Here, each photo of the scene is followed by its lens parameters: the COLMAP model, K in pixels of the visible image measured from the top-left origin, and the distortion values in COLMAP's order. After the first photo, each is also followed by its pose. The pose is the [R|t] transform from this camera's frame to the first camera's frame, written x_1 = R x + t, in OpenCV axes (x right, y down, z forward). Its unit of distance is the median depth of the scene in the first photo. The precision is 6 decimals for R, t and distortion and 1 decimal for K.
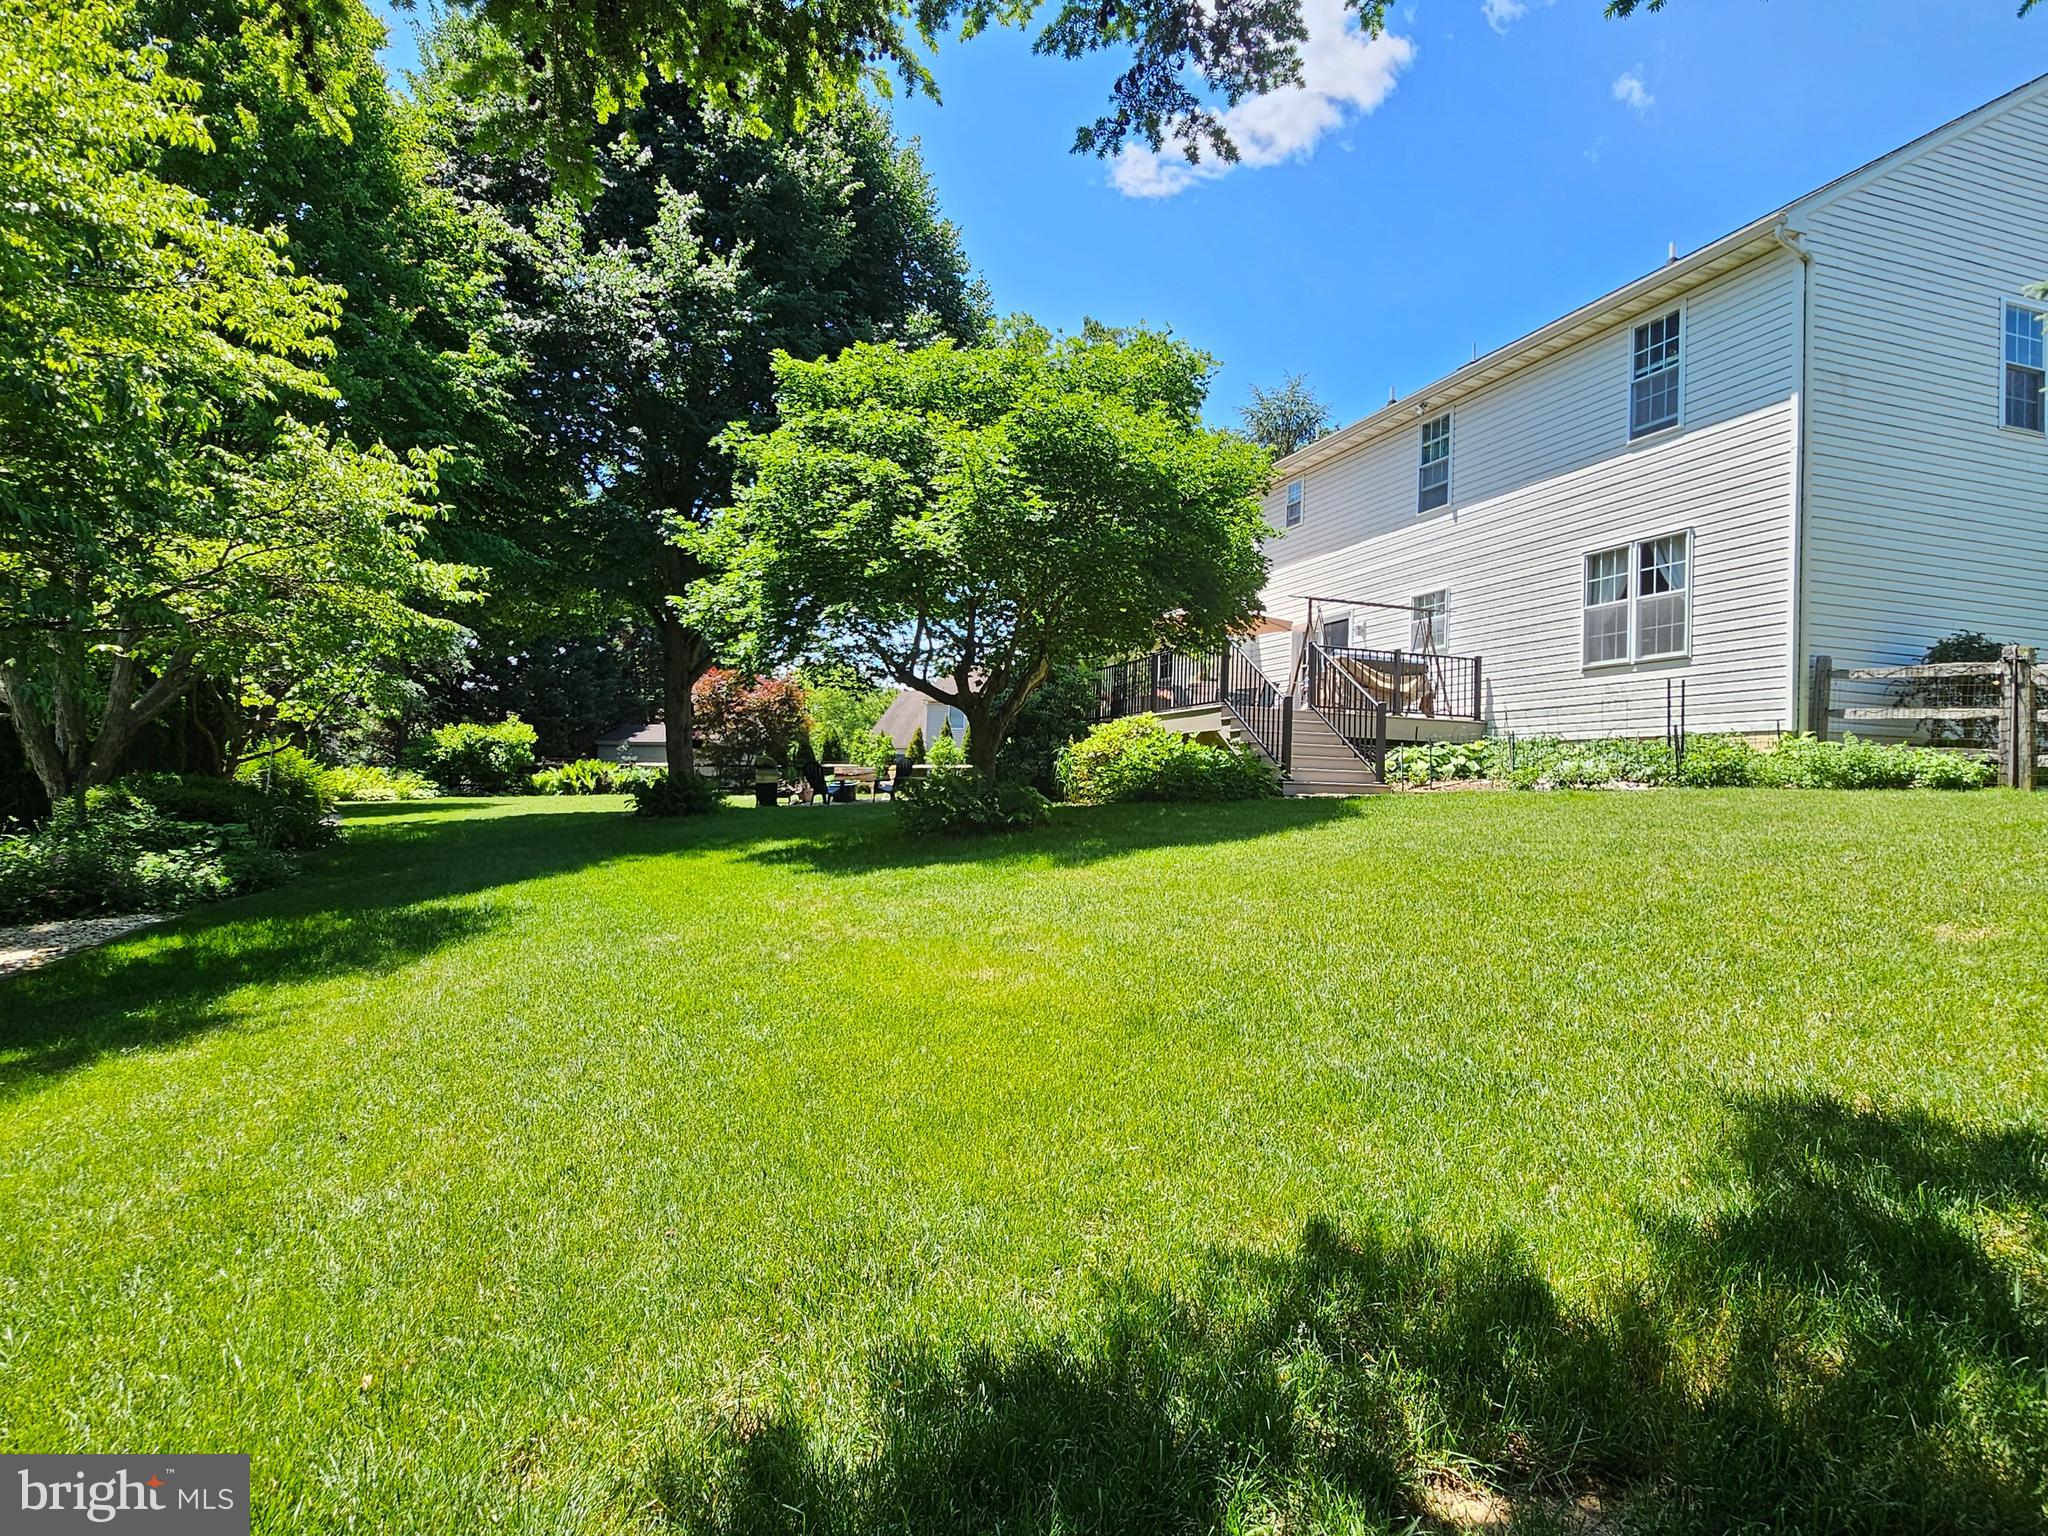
lens RADIAL K [[1075.7, 0, 1000.5], [0, 1075.7, 781.3], [0, 0, 1]] dist [0.001647, -0.018122]
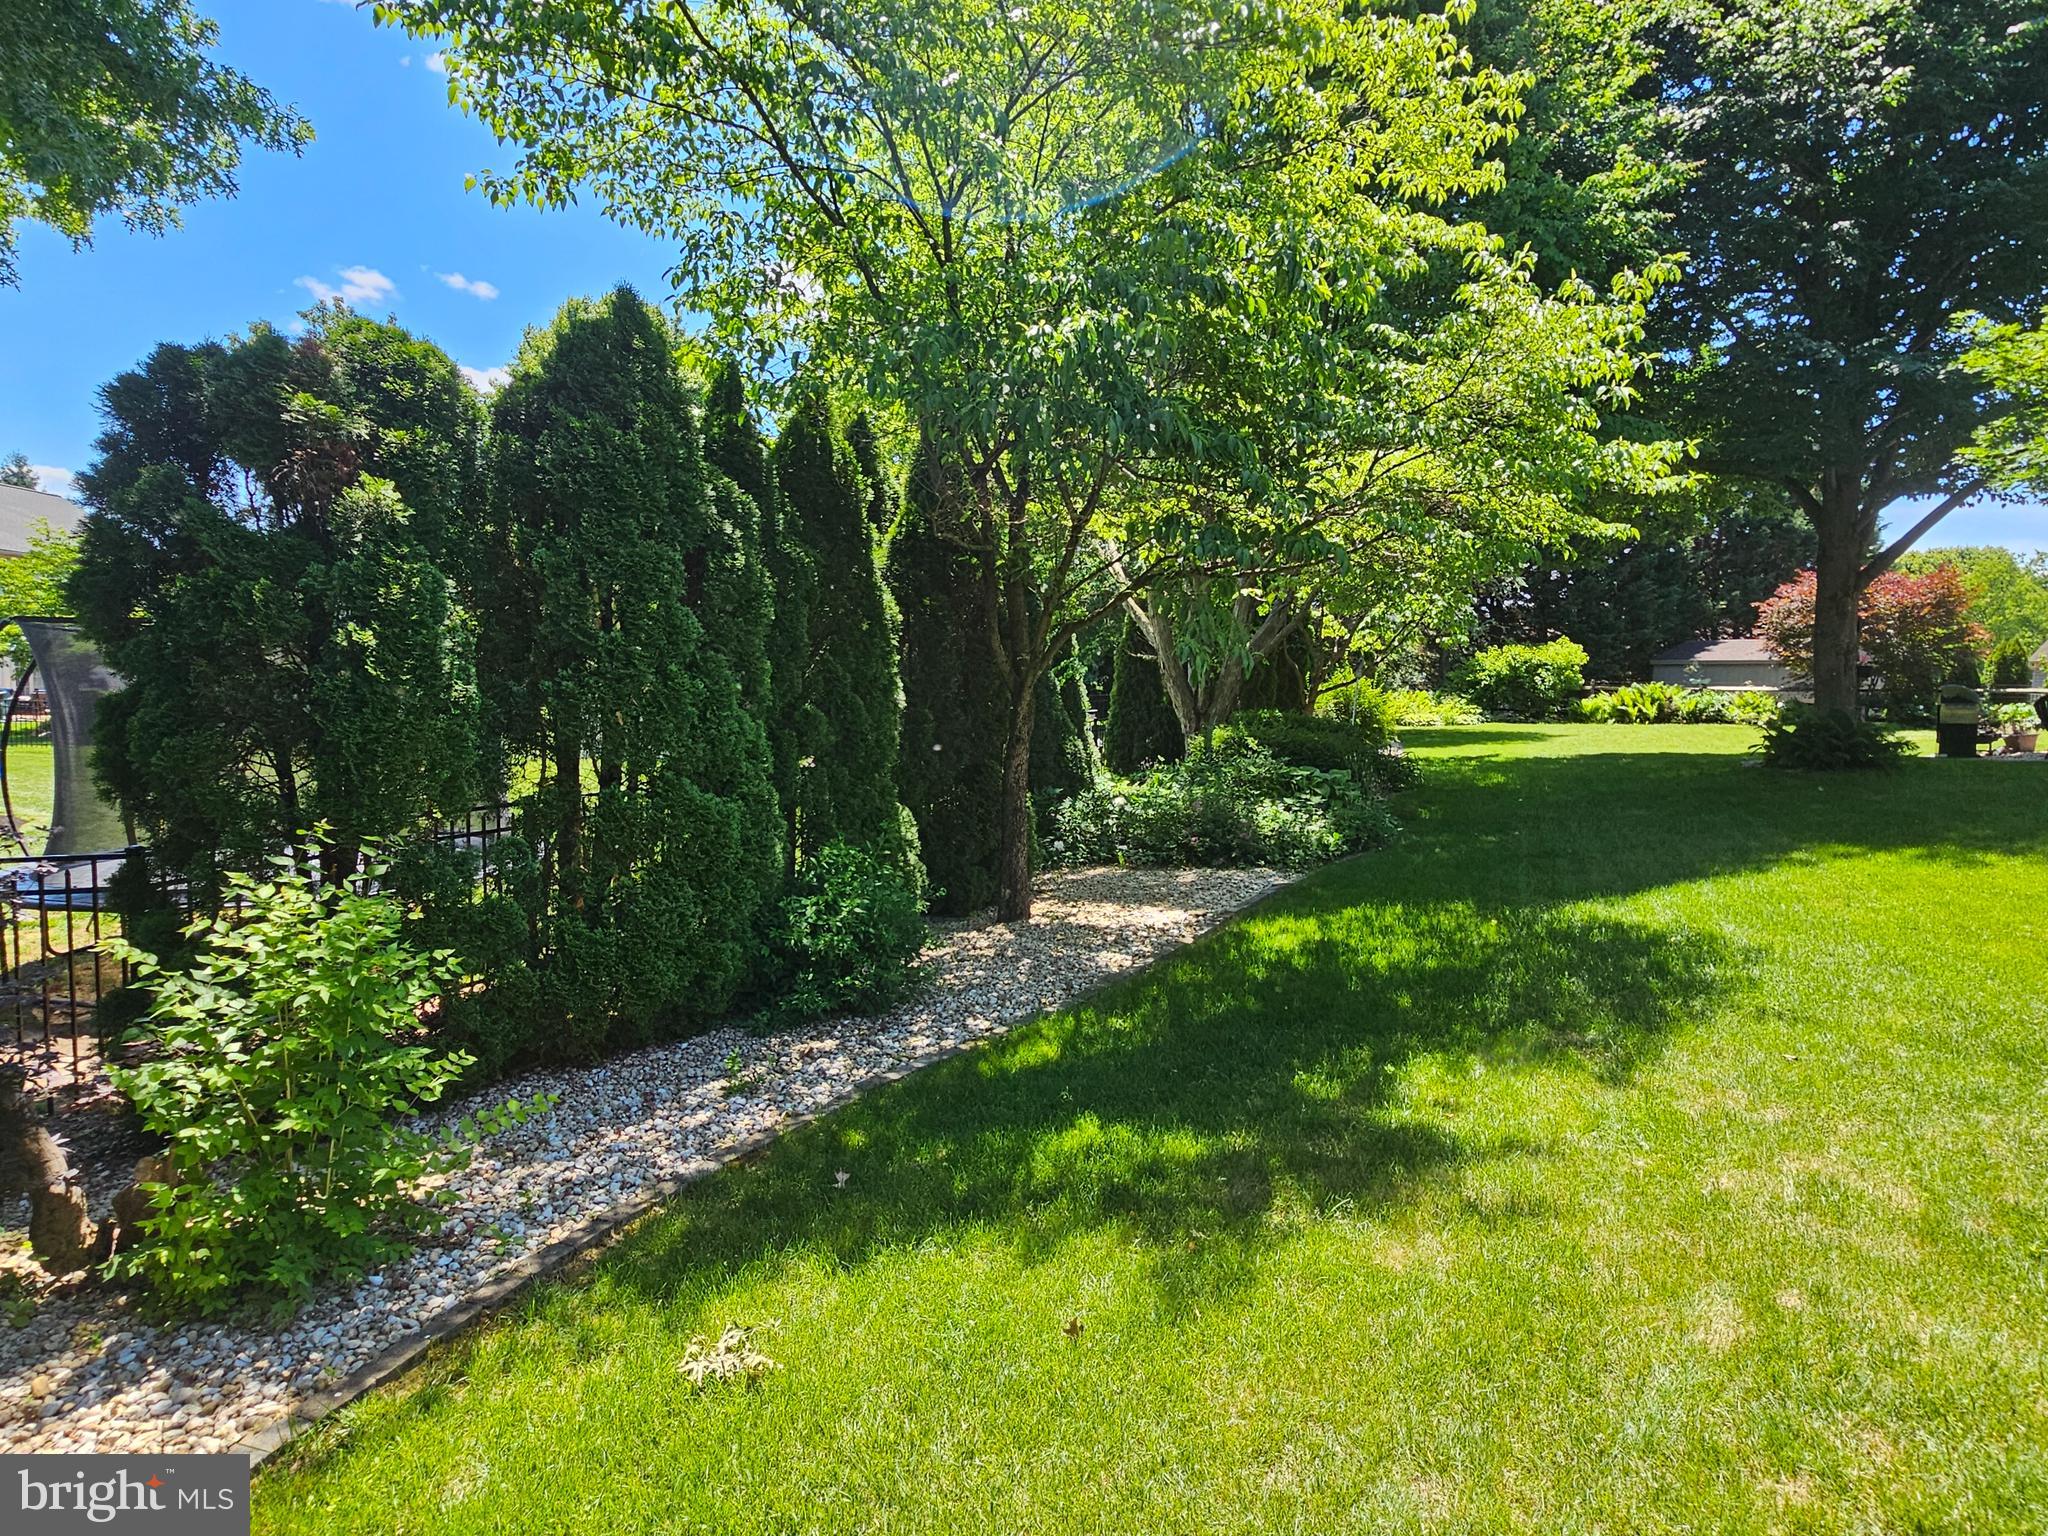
lens RADIAL K [[1075.7, 0, 1000.5], [0, 1075.7, 781.3], [0, 0, 1]] dist [0.001647, -0.018122]
pose [[0.635779, 0.066629, -0.768990, -0.181037], [-0.007708, 0.996766, 0.079993, -0.025787], [0.771832, -0.044930, 0.634237, 0.172335]]
